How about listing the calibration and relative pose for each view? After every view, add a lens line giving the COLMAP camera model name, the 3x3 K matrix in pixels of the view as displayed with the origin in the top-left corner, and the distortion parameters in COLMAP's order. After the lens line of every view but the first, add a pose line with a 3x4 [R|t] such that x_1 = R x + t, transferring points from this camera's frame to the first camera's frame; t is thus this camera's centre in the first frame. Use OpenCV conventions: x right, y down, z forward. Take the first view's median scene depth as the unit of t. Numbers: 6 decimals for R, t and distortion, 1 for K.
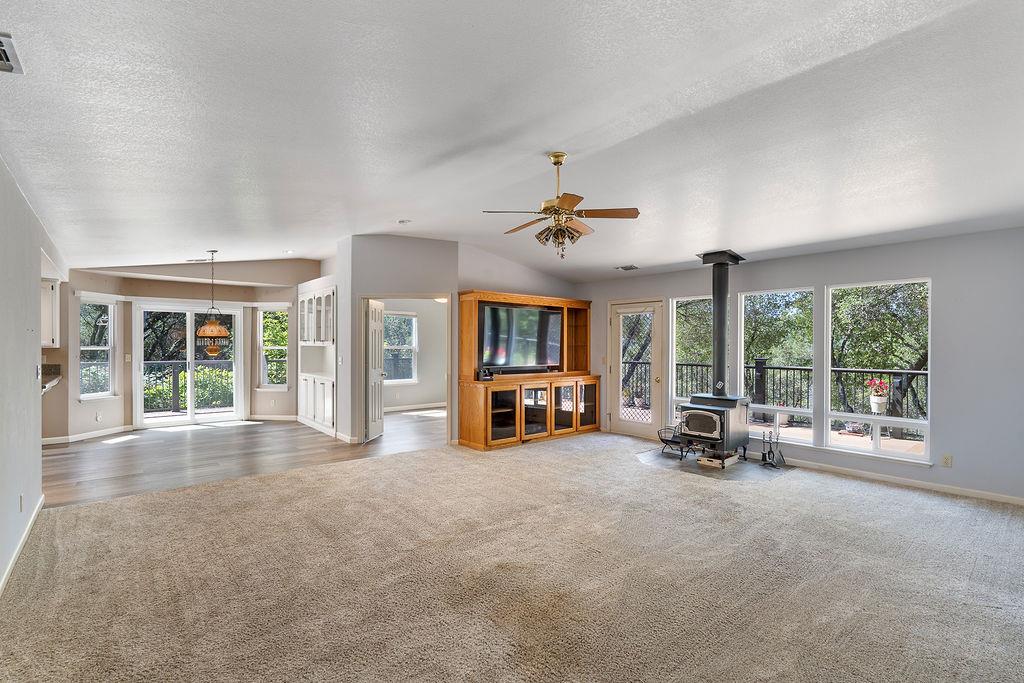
lens RADIAL K [[467.5, 0, 511.0], [0, 467.5, 345.6], [0, 0, 1]] dist [-0.003013, -0.000170]
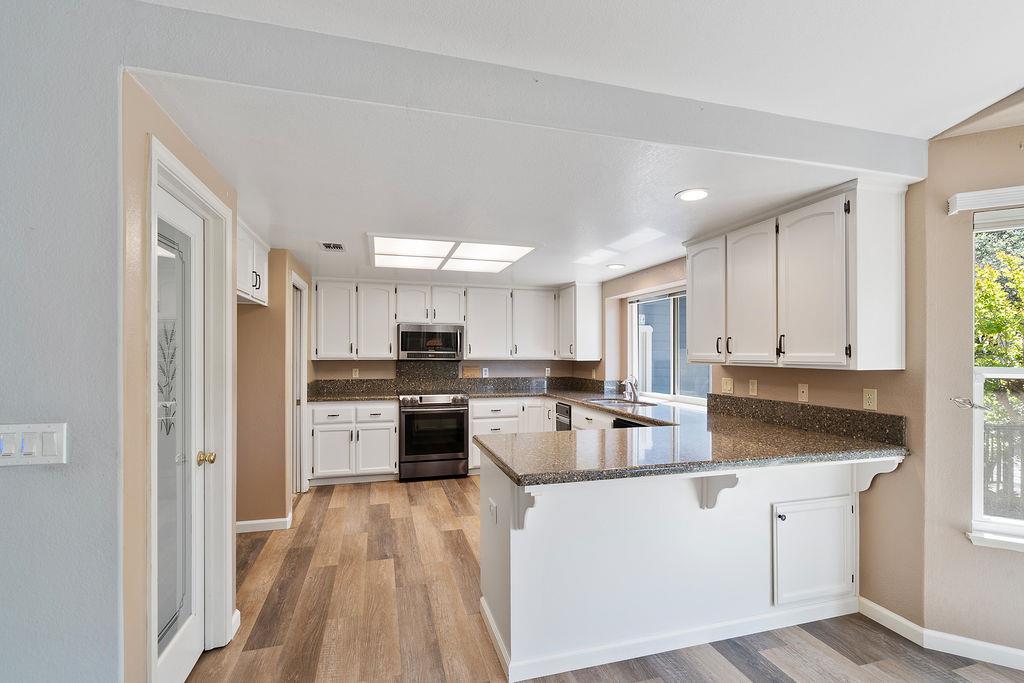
lens RADIAL K [[467.5, 0, 511.2], [0, 467.5, 352.7], [0, 0, 1]] dist [-0.003013, -0.000170]
pose [[-0.413698, -0.007267, -0.910385, -0.400858], [-0.006217, 0.999967, -0.005158, -0.003726], [0.910393, 0.003526, -0.413730, 0.677207]]
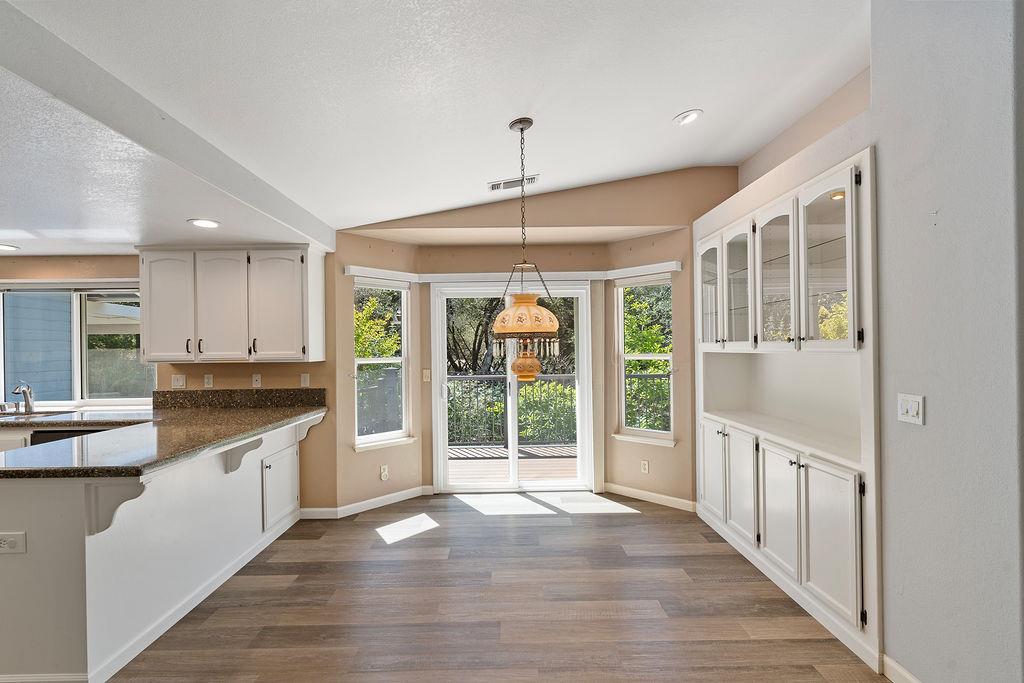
lens RADIAL K [[467.5, 0, 511.8], [0, 467.5, 342.8], [0, 0, 1]] dist [-0.003013, -0.000170]
pose [[0.775163, -0.021820, -0.631385, -0.307512], [0.013577, 0.999748, -0.017882, -0.003734], [0.631616, 0.005289, 0.775264, 0.529919]]
